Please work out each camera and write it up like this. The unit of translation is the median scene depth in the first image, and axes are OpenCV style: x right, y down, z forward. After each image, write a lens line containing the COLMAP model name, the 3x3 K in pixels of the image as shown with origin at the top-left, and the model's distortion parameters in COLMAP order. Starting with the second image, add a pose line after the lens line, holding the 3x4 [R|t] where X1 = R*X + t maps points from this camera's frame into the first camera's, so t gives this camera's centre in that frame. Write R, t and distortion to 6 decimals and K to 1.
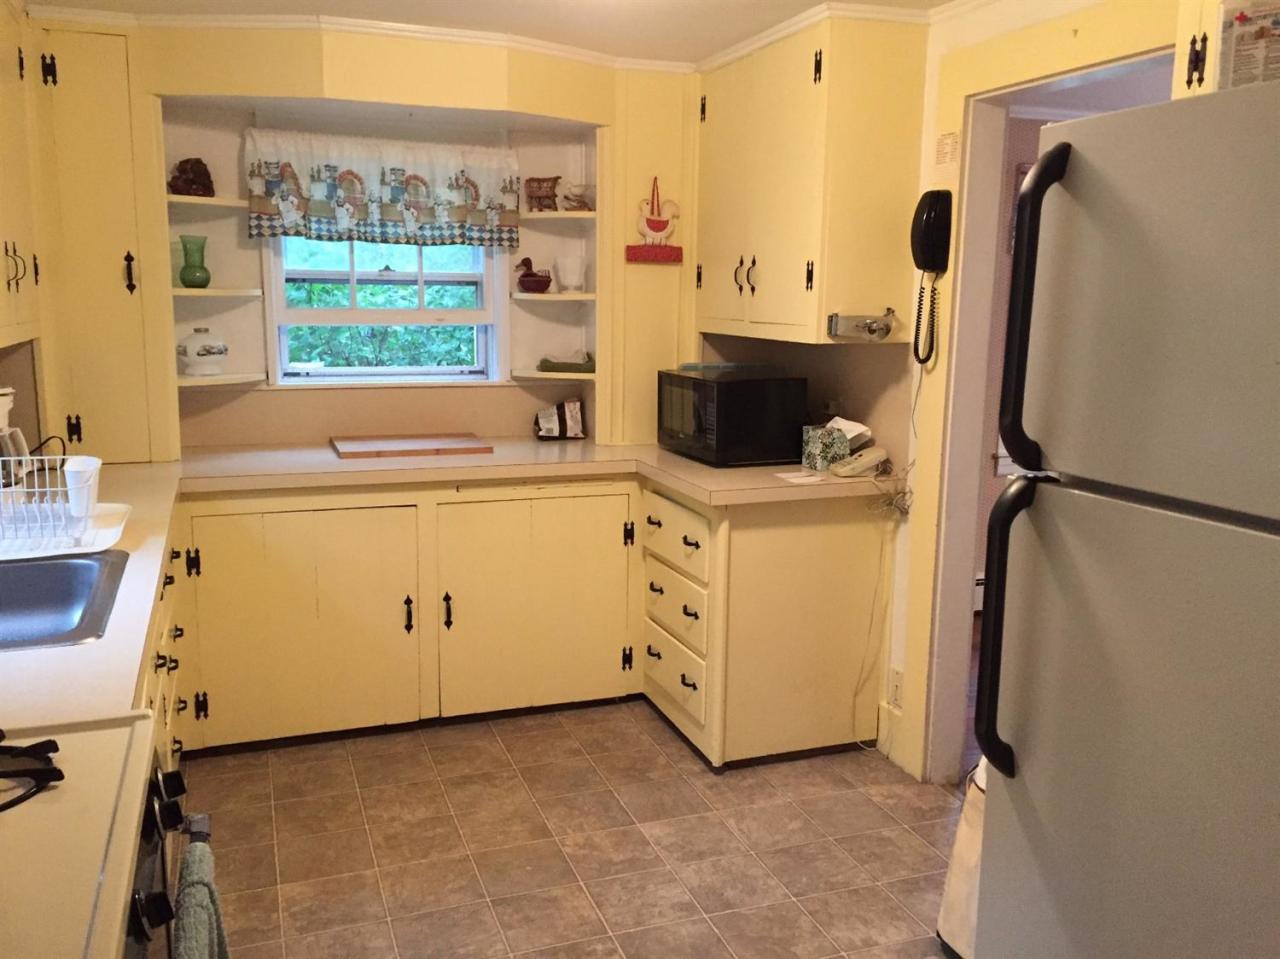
lens RADIAL K [[1090.5, 0, 644.1], [0, 1090.5, 478.2], [0, 0, 1]] dist [0.067438, -0.080505]
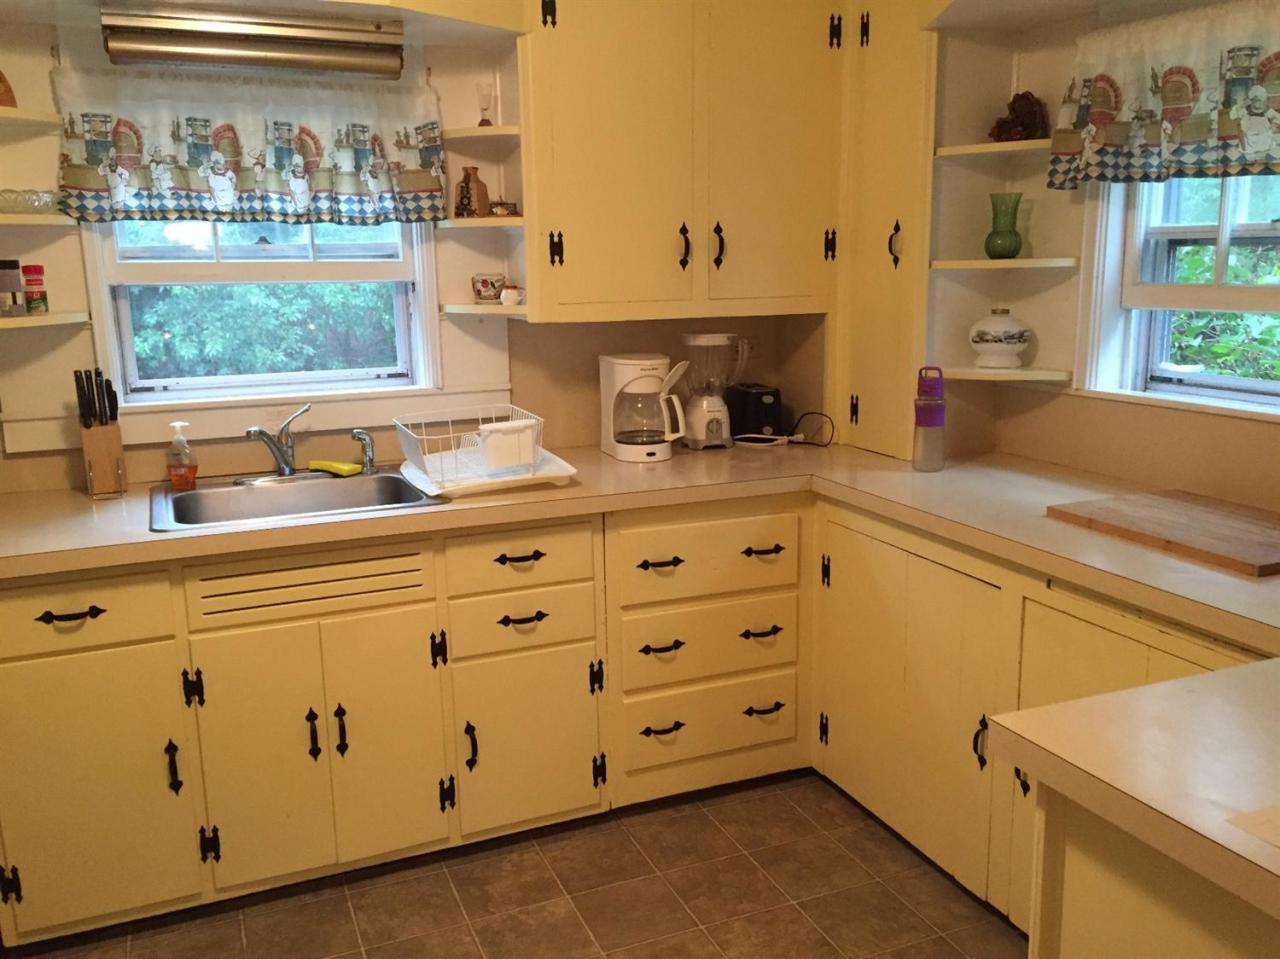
lens RADIAL K [[1090.5, 0, 644.1], [0, 1090.5, 478.2], [0, 0, 1]] dist [0.067438, -0.080505]
pose [[0.048846, 0.185641, -0.981403, 0.403219], [-0.155782, 0.971967, 0.176103, -0.118549], [0.986583, 0.144283, 0.076396, 0.710503]]
